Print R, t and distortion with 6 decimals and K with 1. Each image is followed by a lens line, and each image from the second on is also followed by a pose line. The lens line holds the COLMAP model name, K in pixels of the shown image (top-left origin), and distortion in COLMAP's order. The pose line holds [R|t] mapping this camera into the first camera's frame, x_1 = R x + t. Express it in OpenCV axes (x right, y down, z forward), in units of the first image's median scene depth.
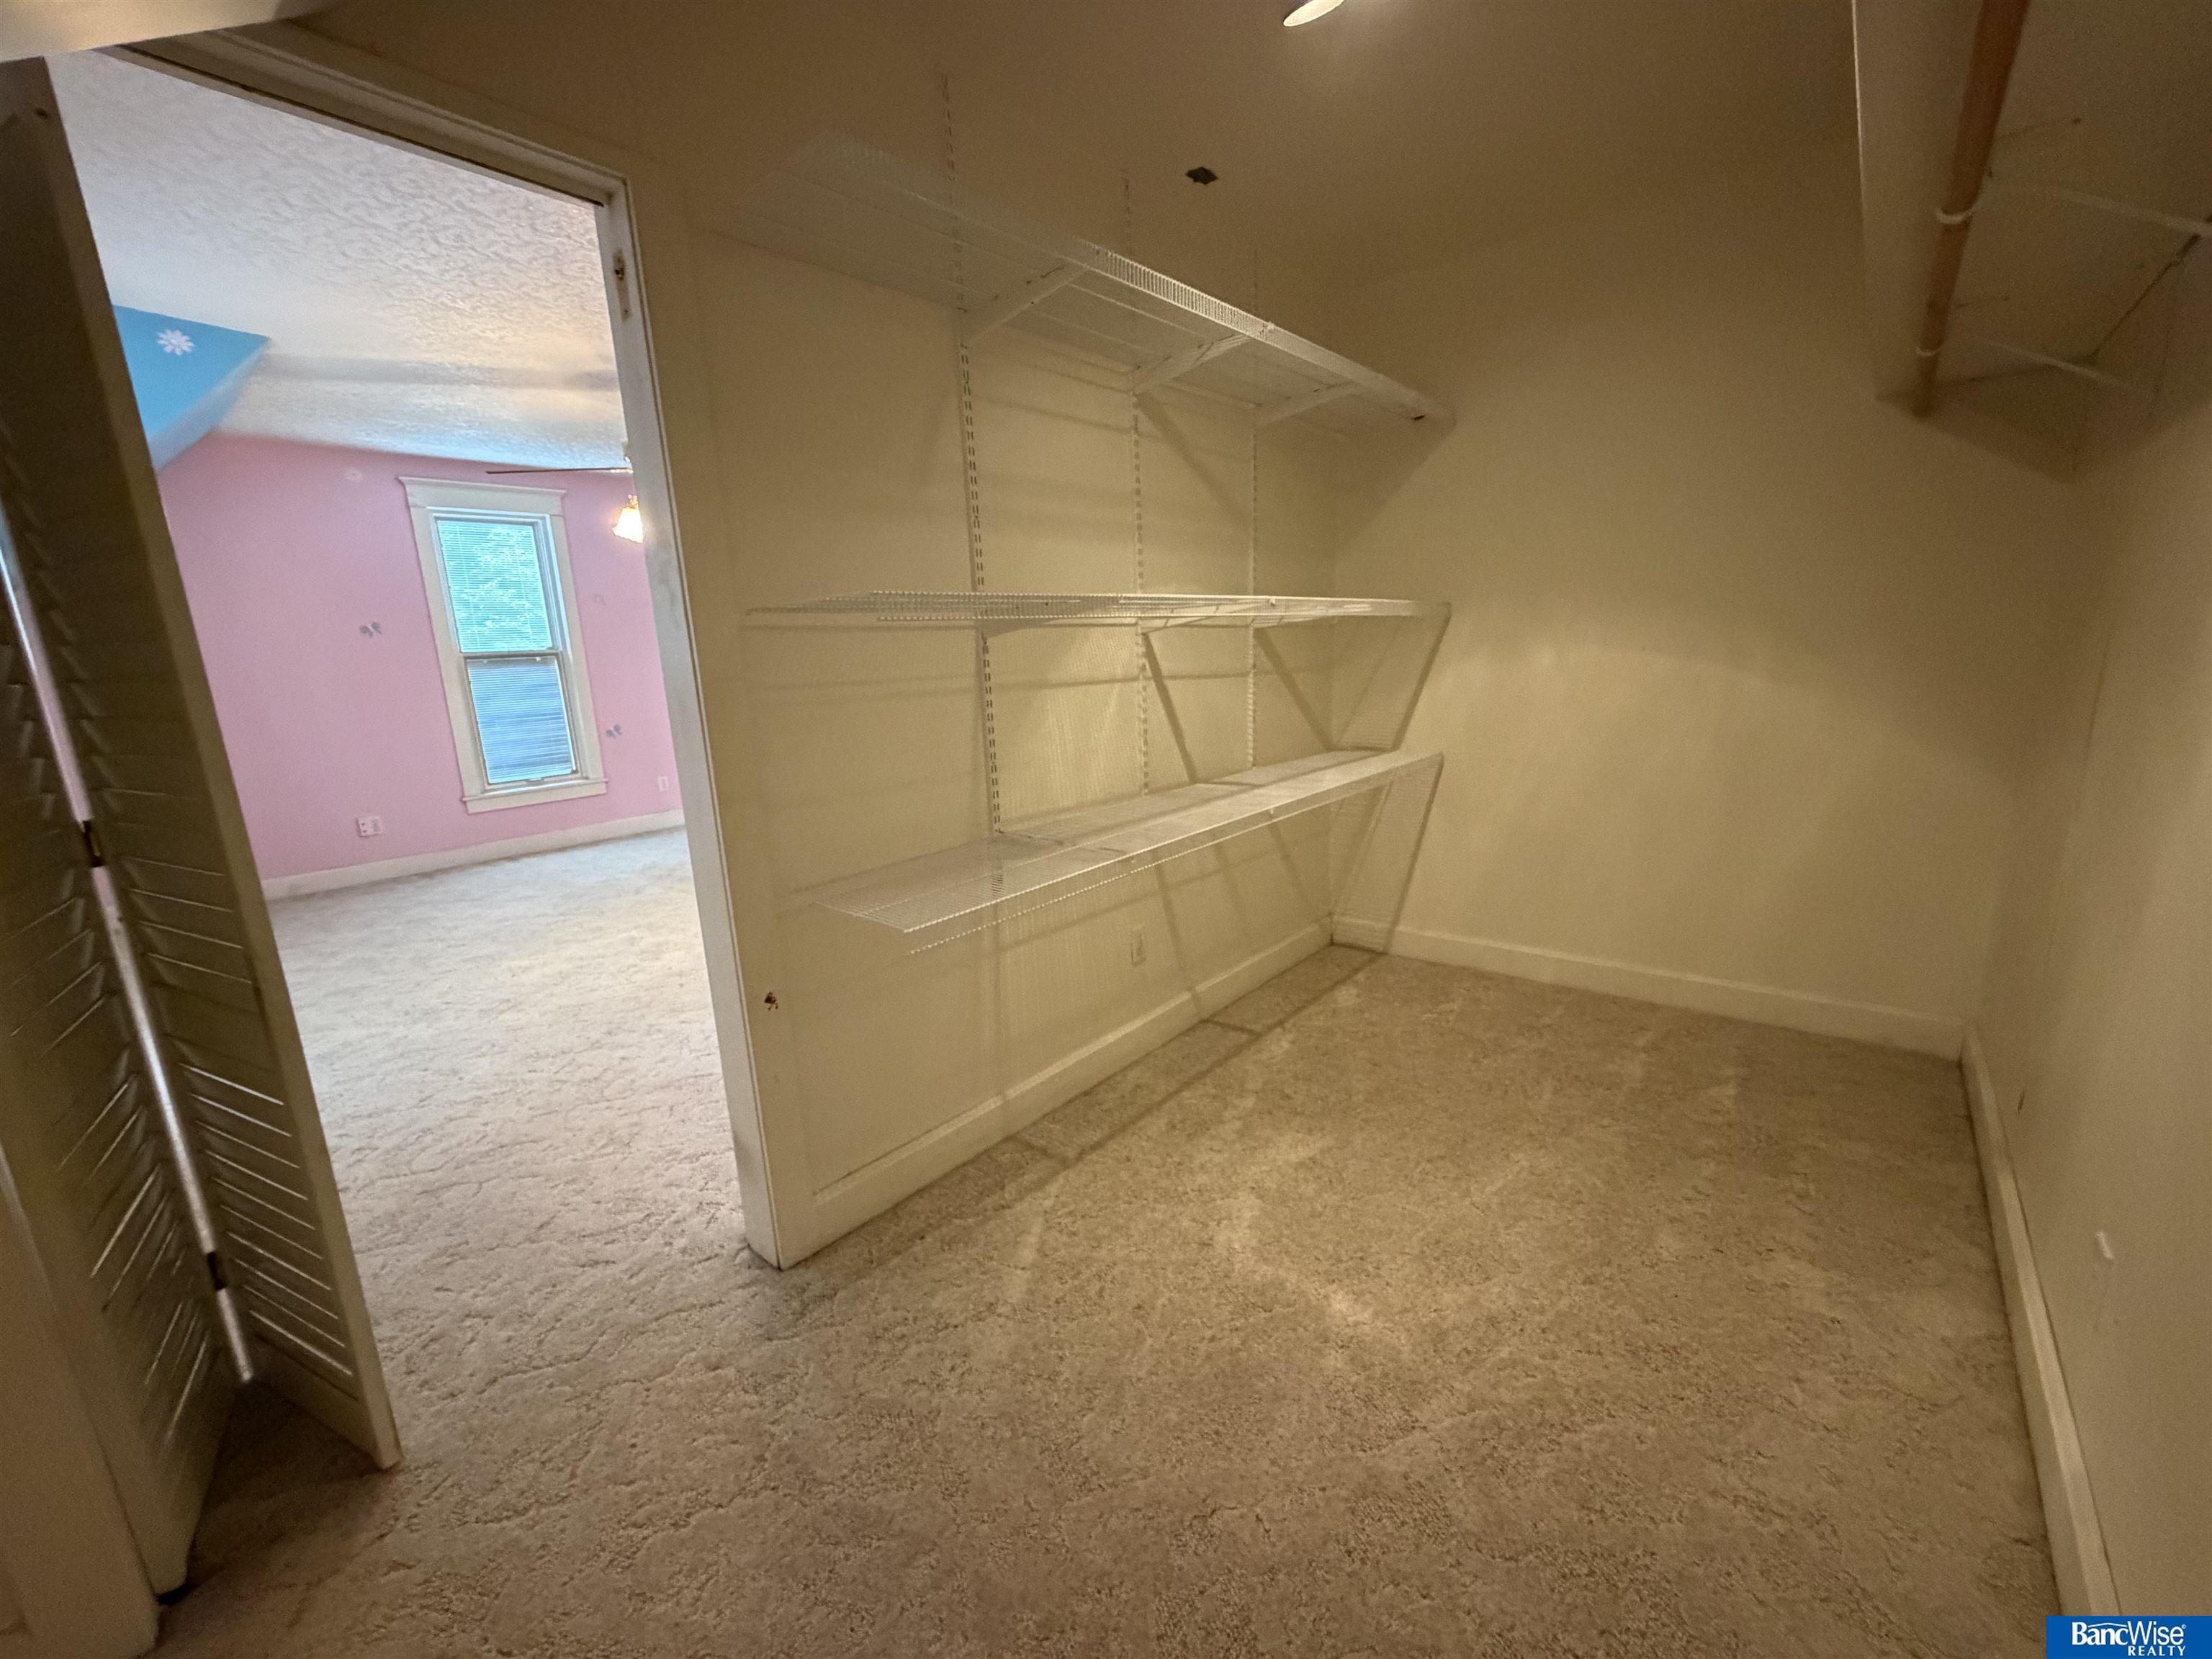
lens RADIAL K [[884.7, 0, 1113.2], [0, 884.7, 837.1], [0, 0, 1]] dist [-0.000641, -0.000309]
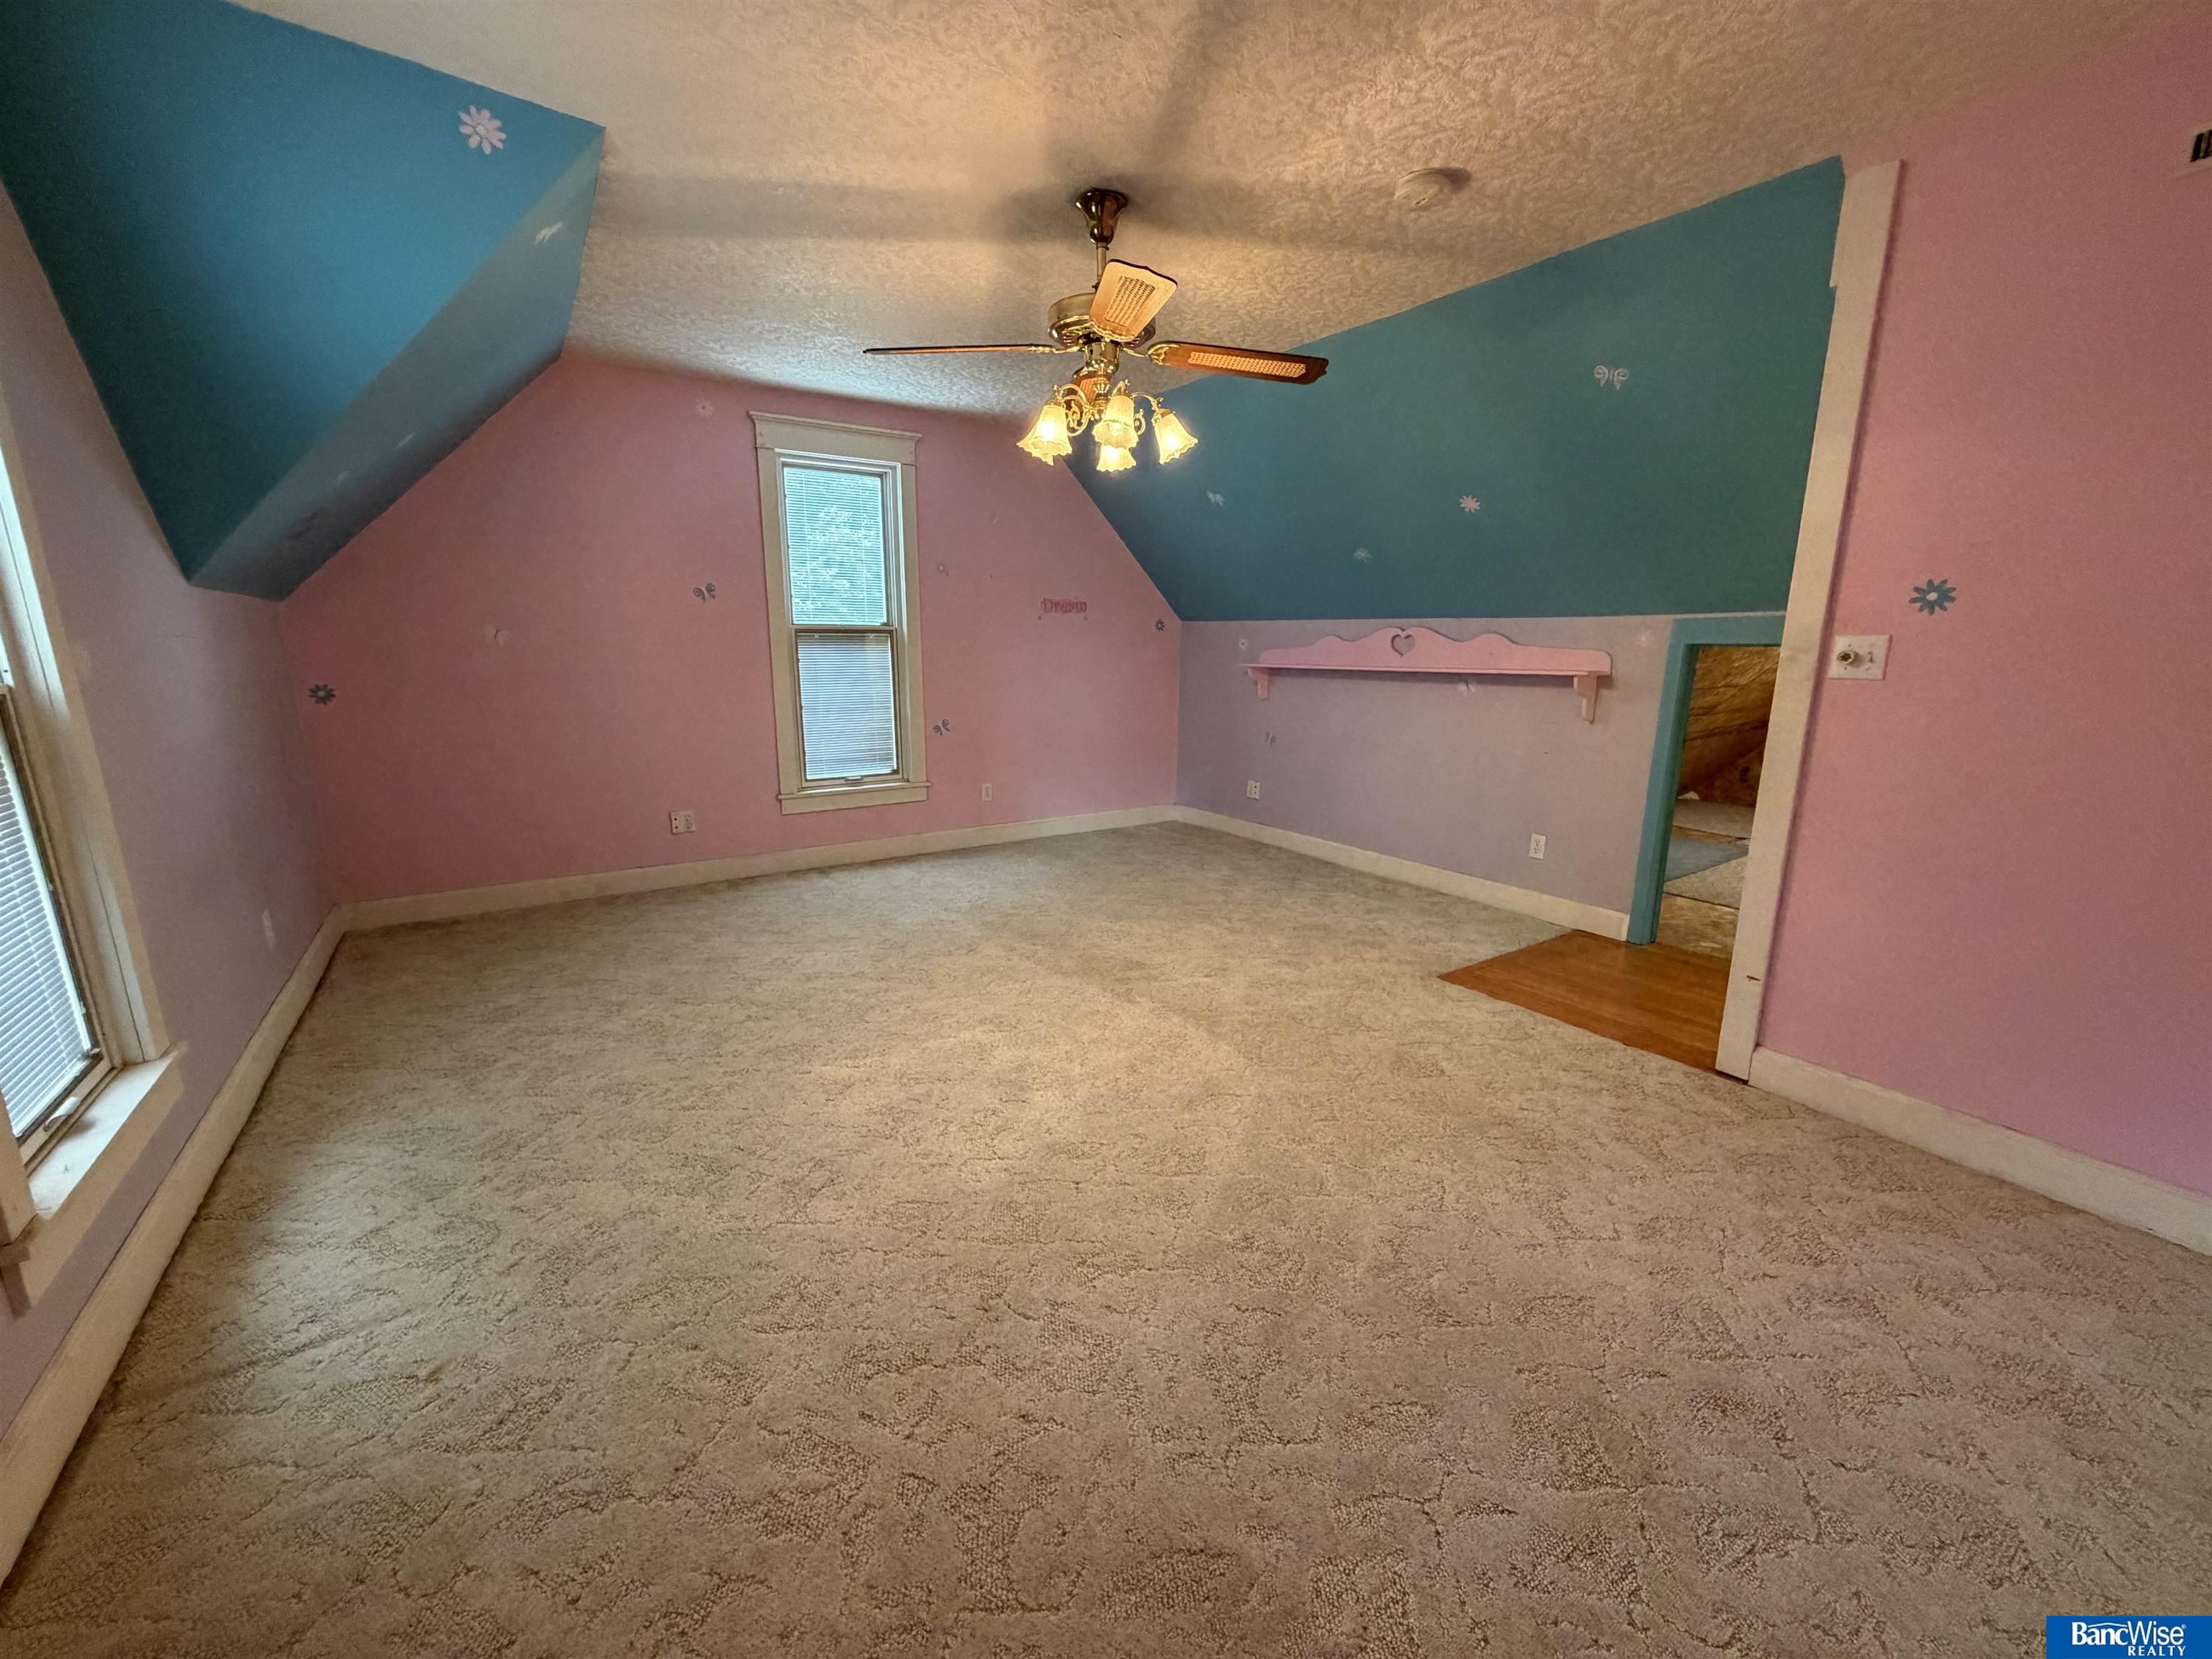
lens RADIAL K [[884.7, 0, 1113.2], [0, 884.7, 837.1], [0, 0, 1]] dist [-0.000641, -0.000309]
pose [[0.961982, 0.099070, -0.254511, -0.235723], [-0.099254, 0.994988, 0.012153, -0.053211], [0.254440, 0.013570, 0.966993, 0.297949]]
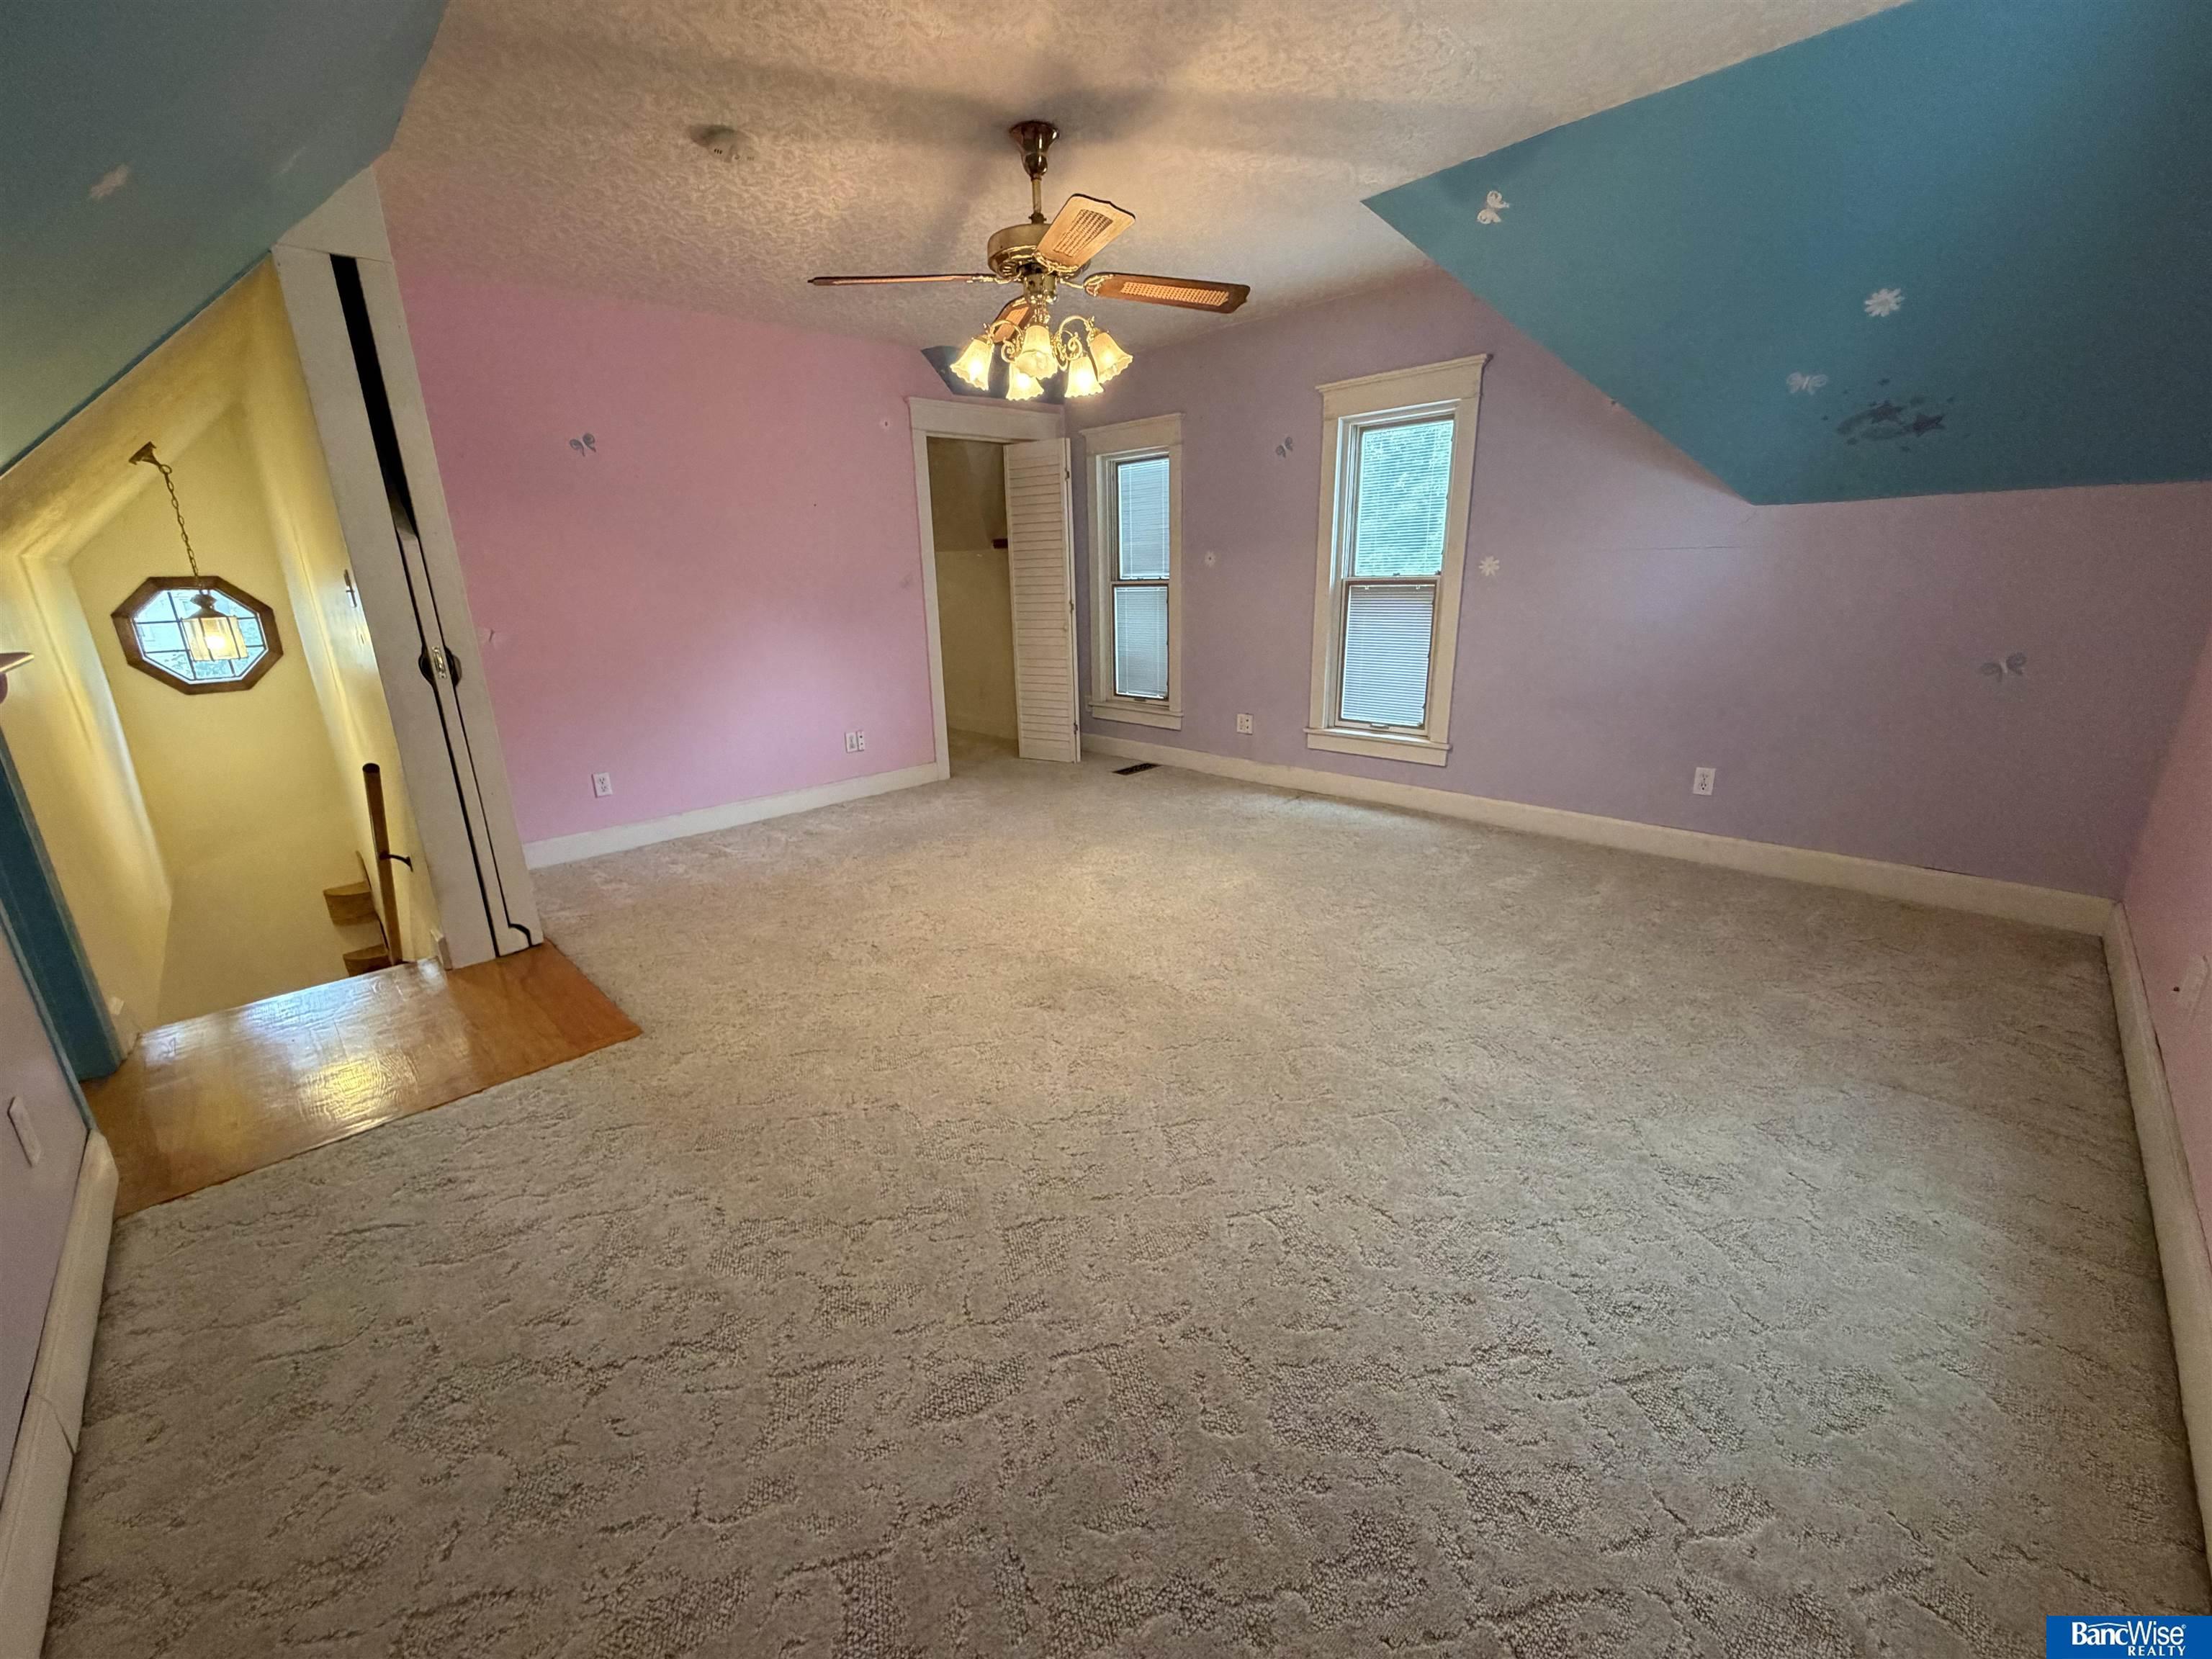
lens RADIAL K [[884.7, 0, 1113.2], [0, 884.7, 837.1], [0, 0, 1]] dist [-0.000641, -0.000309]
pose [[-0.994728, 0.029885, 0.098101, -0.484420], [0.074194, 0.870104, 0.487252, -0.289511], [-0.070797, 0.491962, -0.867733, 1.409373]]
